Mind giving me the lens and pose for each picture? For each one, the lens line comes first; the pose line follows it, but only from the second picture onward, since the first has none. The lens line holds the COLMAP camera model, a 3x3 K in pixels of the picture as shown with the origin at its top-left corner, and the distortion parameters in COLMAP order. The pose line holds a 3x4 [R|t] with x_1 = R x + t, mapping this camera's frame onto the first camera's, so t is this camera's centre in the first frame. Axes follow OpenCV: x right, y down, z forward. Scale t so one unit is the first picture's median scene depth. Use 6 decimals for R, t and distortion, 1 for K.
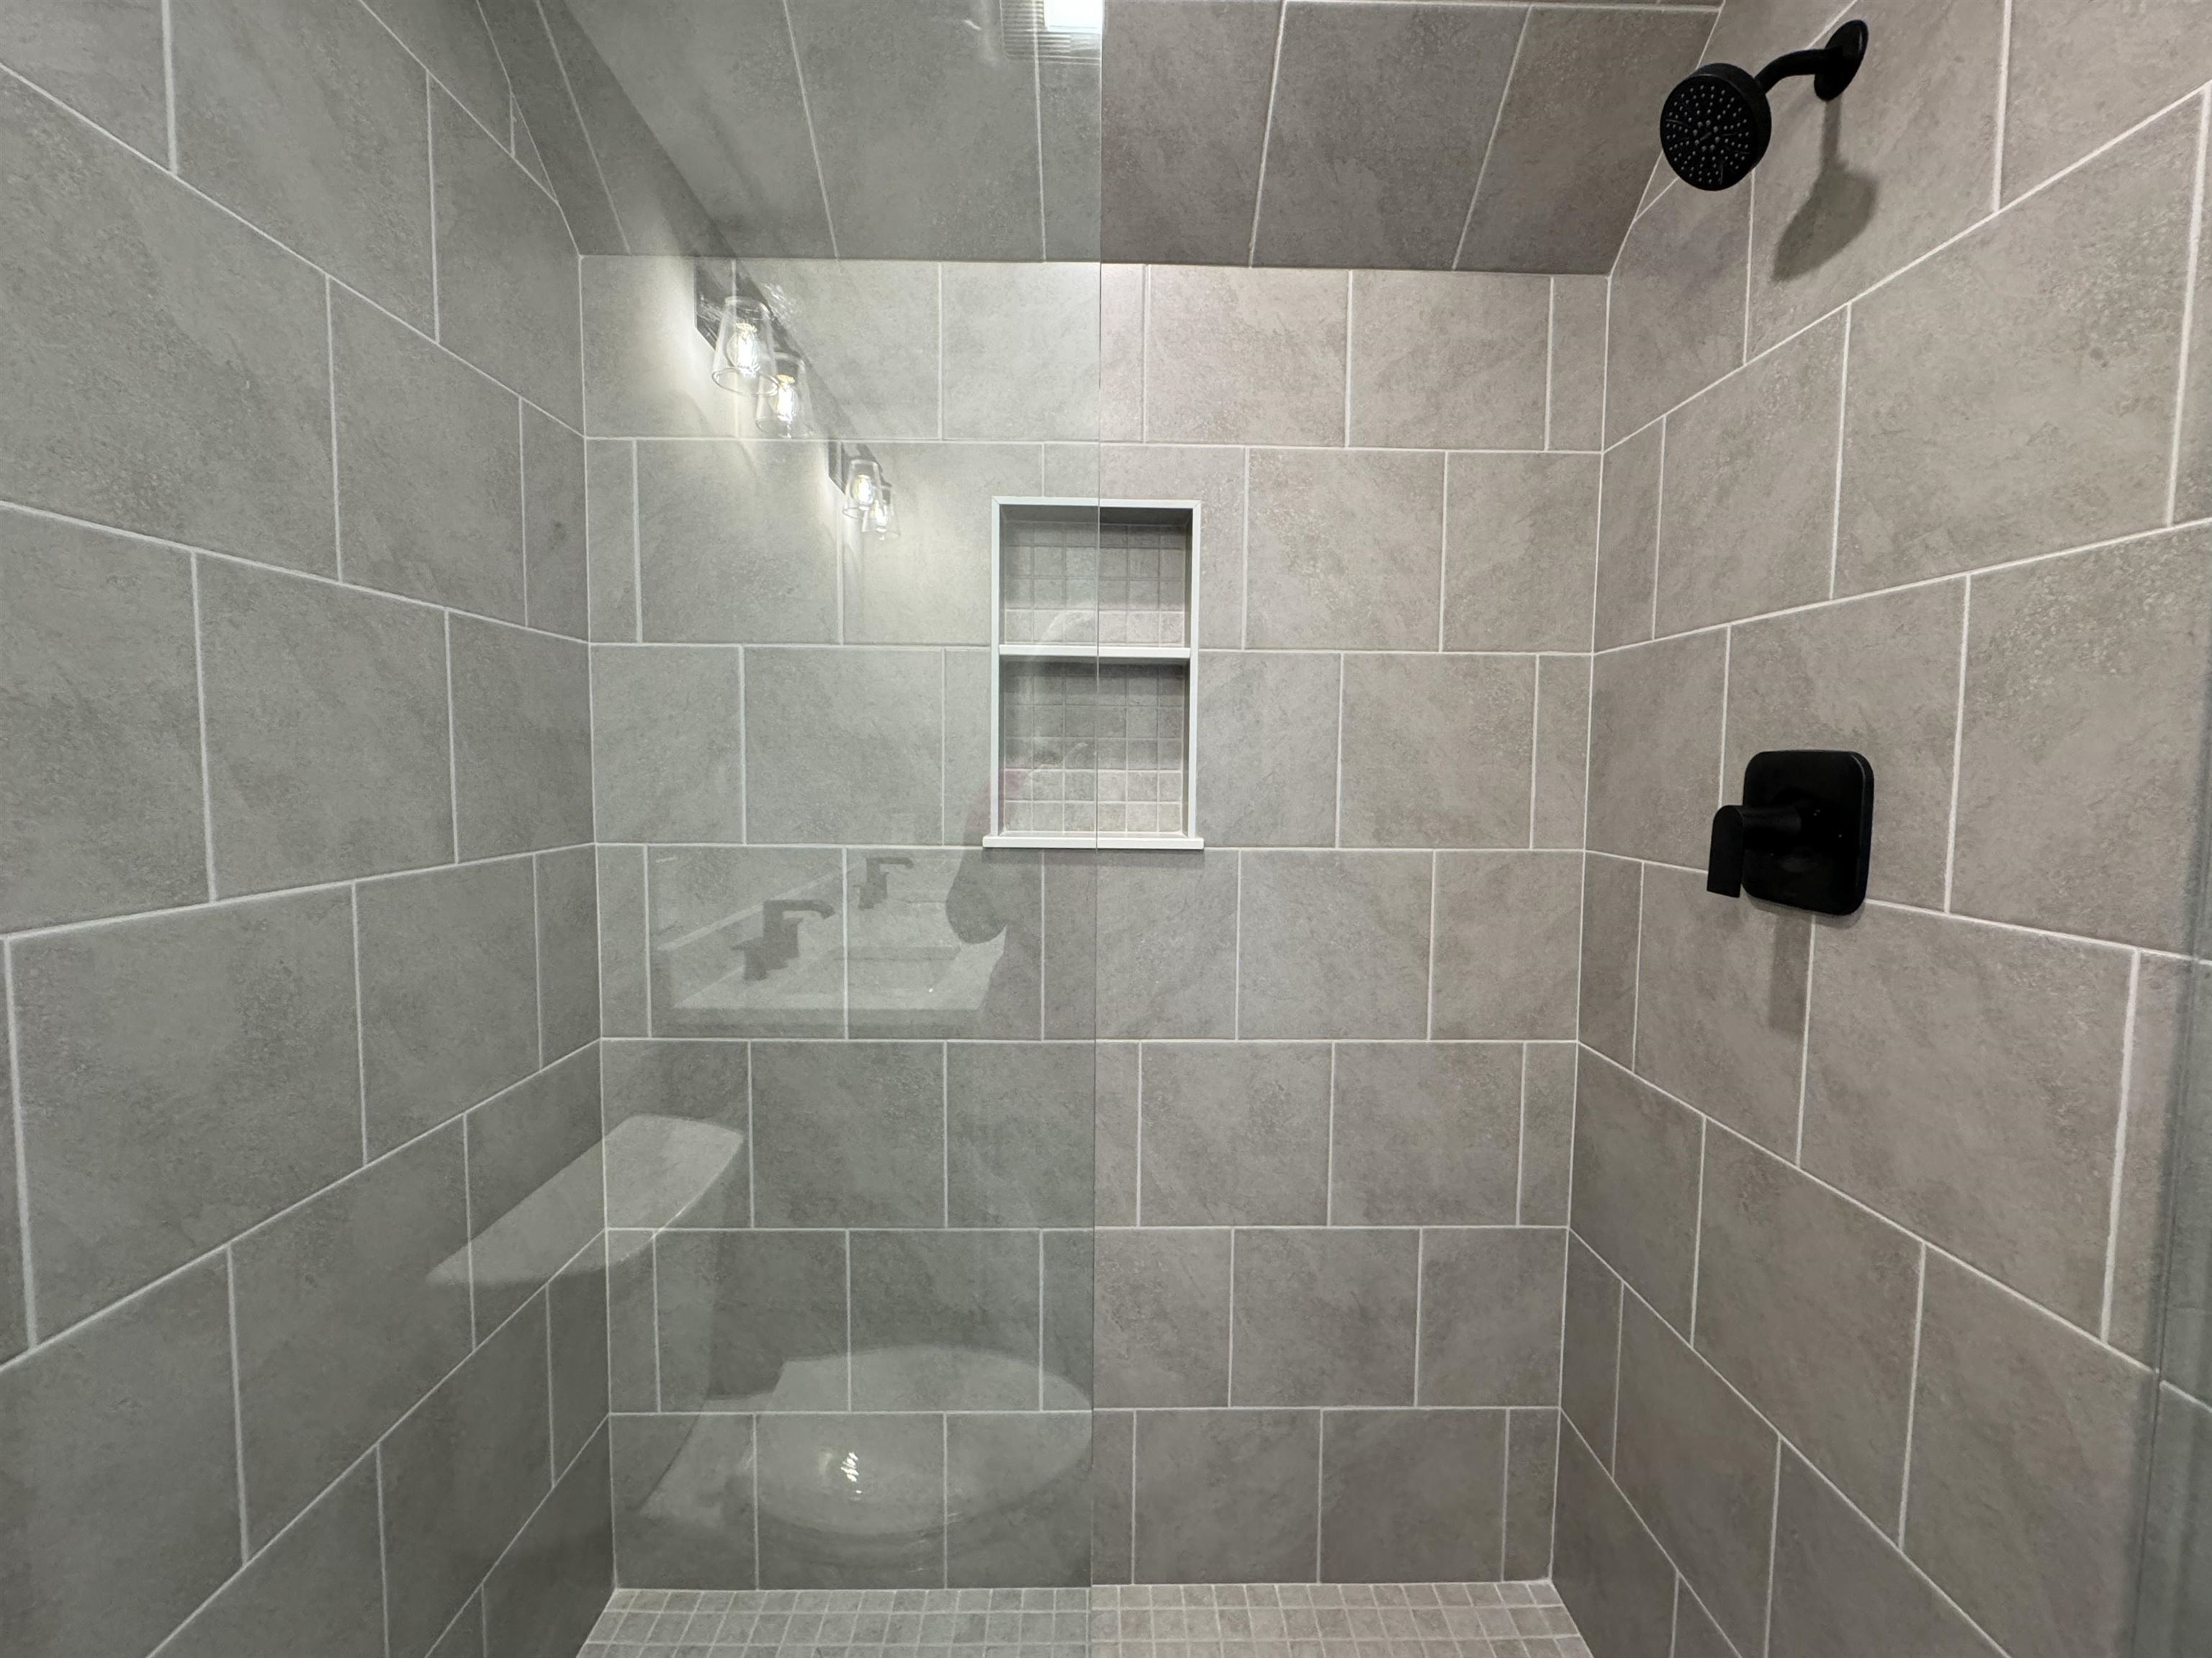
lens RADIAL K [[884.2, 0, 1094.3], [0, 884.2, 825.1], [0, 0, 1]] dist [-0.002947, 0.000209]
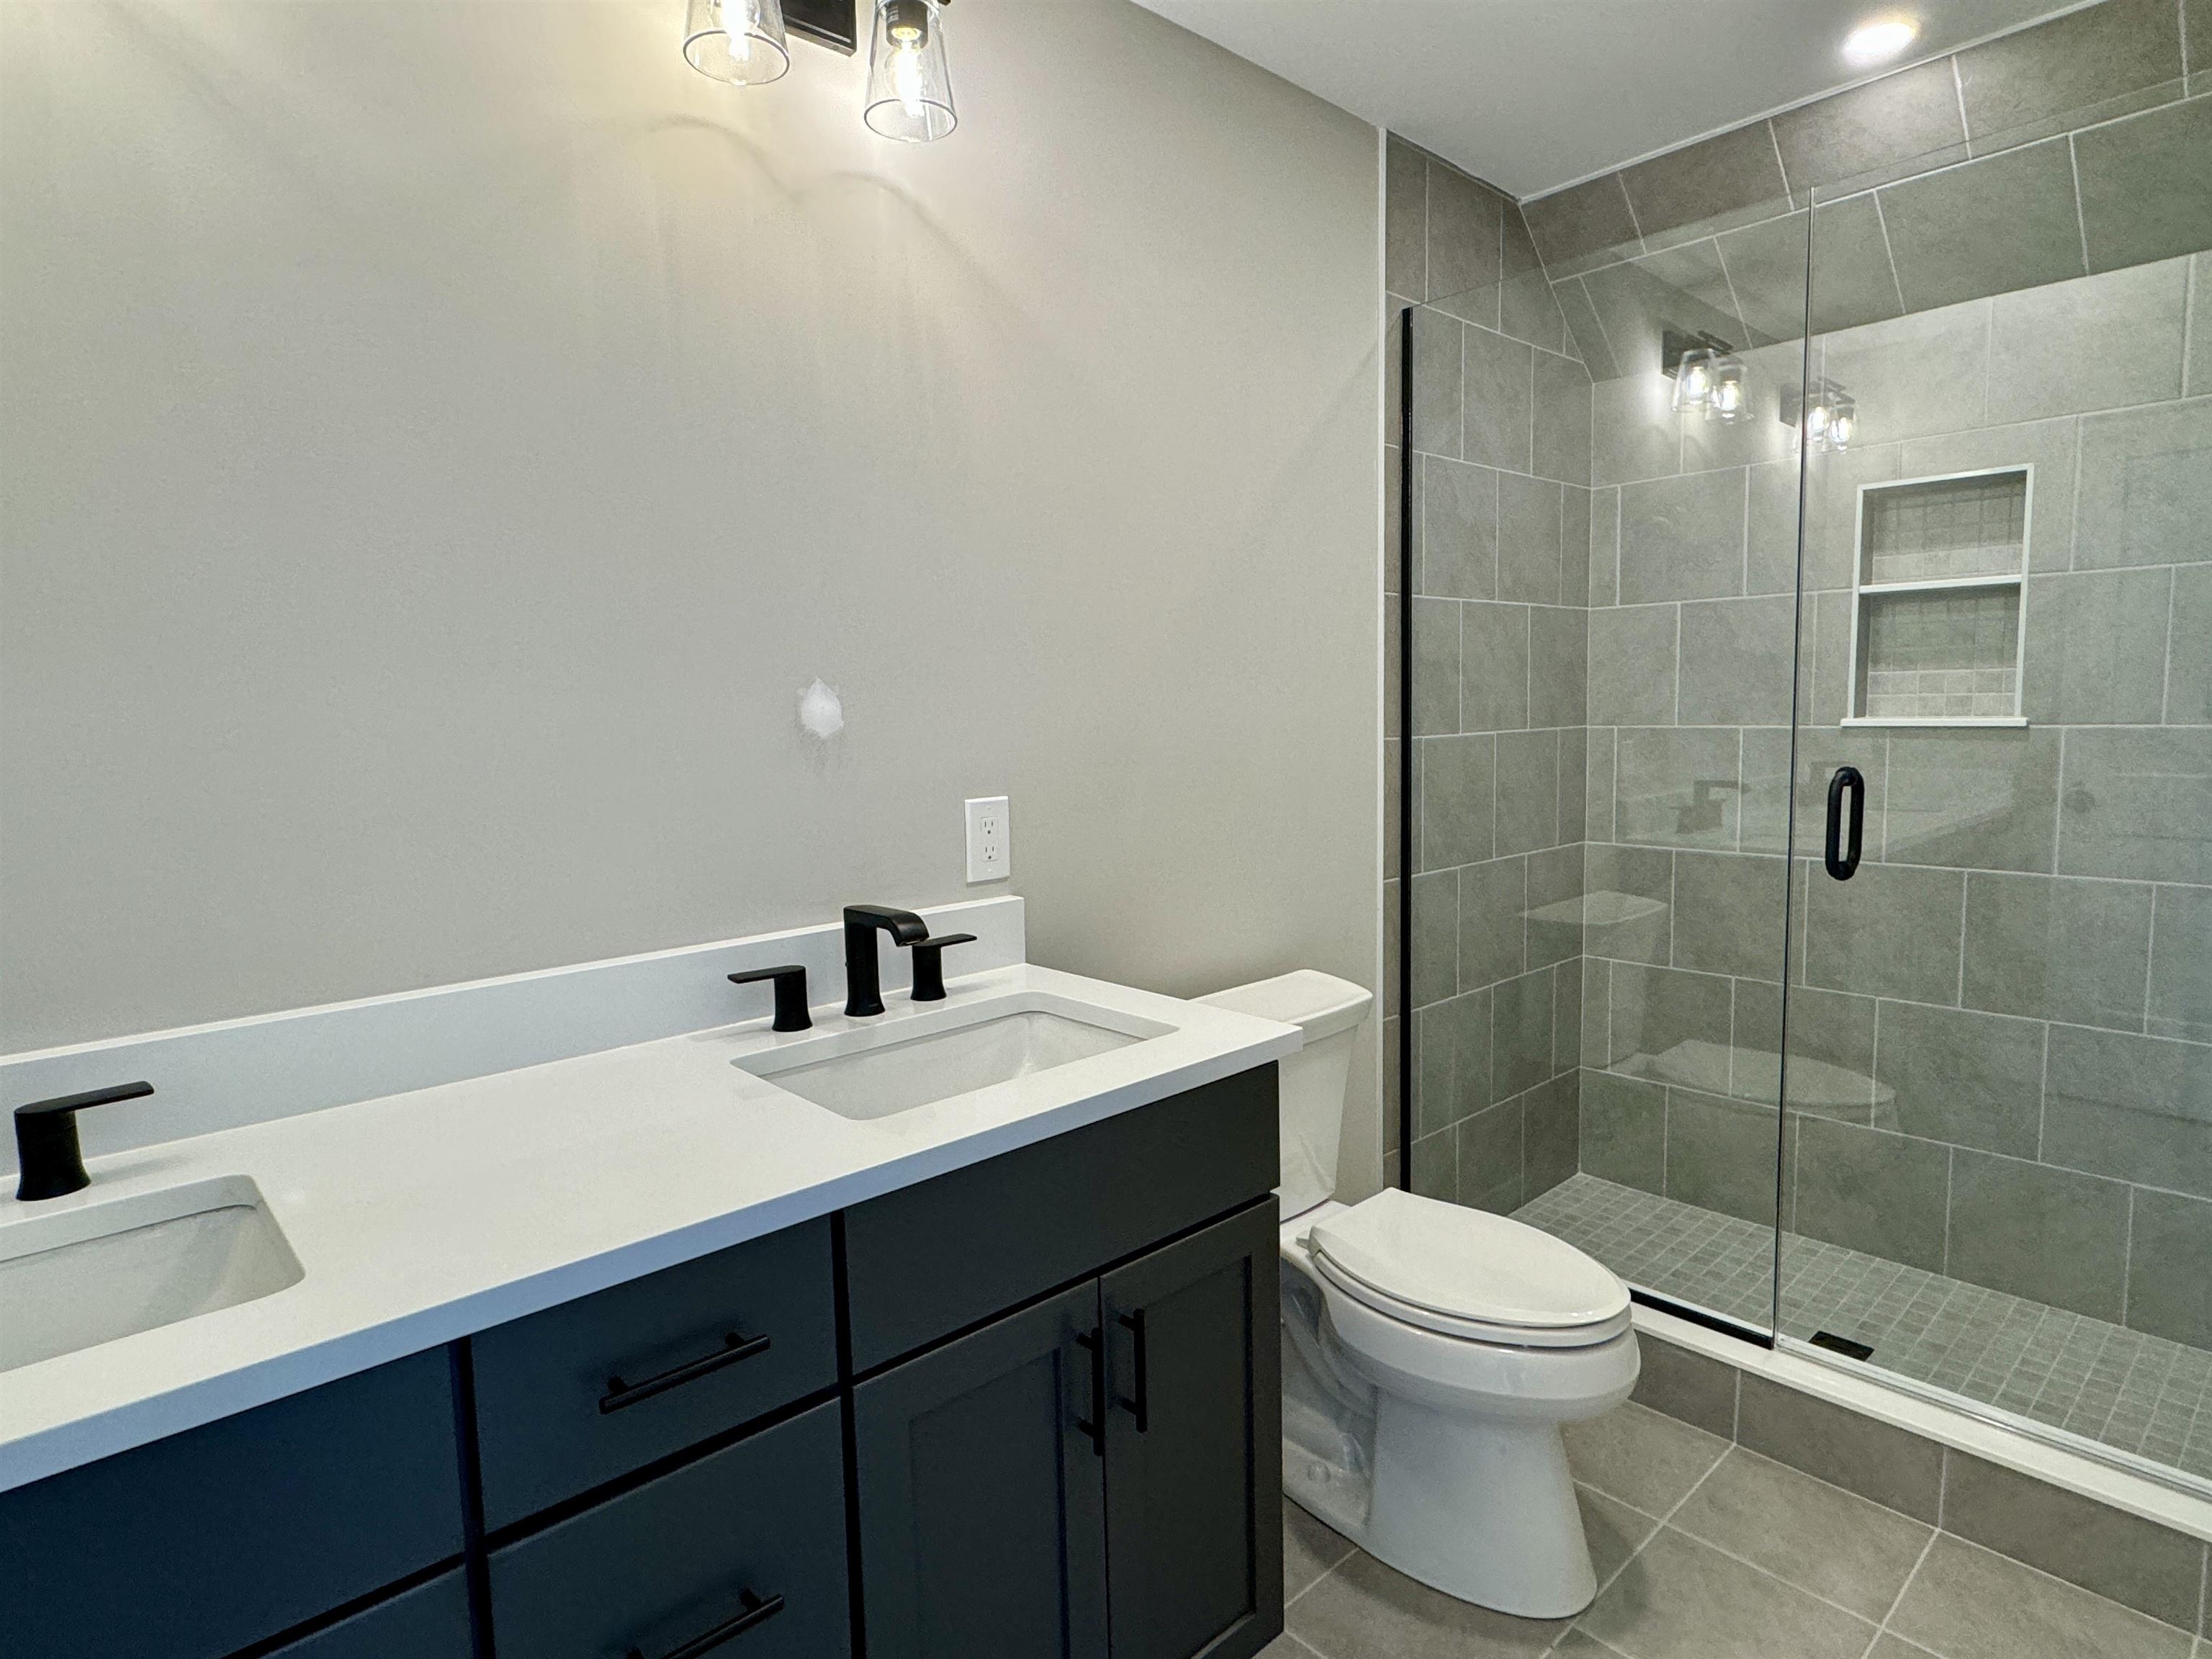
lens RADIAL K [[1246.8, 0, 1095.3], [0, 1246.8, 829.9], [0, 0, 1]] dist [-0.003265, 0.004061]
pose [[0.664384, 0.050618, -0.745675, 0.593857], [-0.021515, 0.998586, 0.048616, 0.121234], [0.747082, -0.016257, 0.664534, -1.281856]]
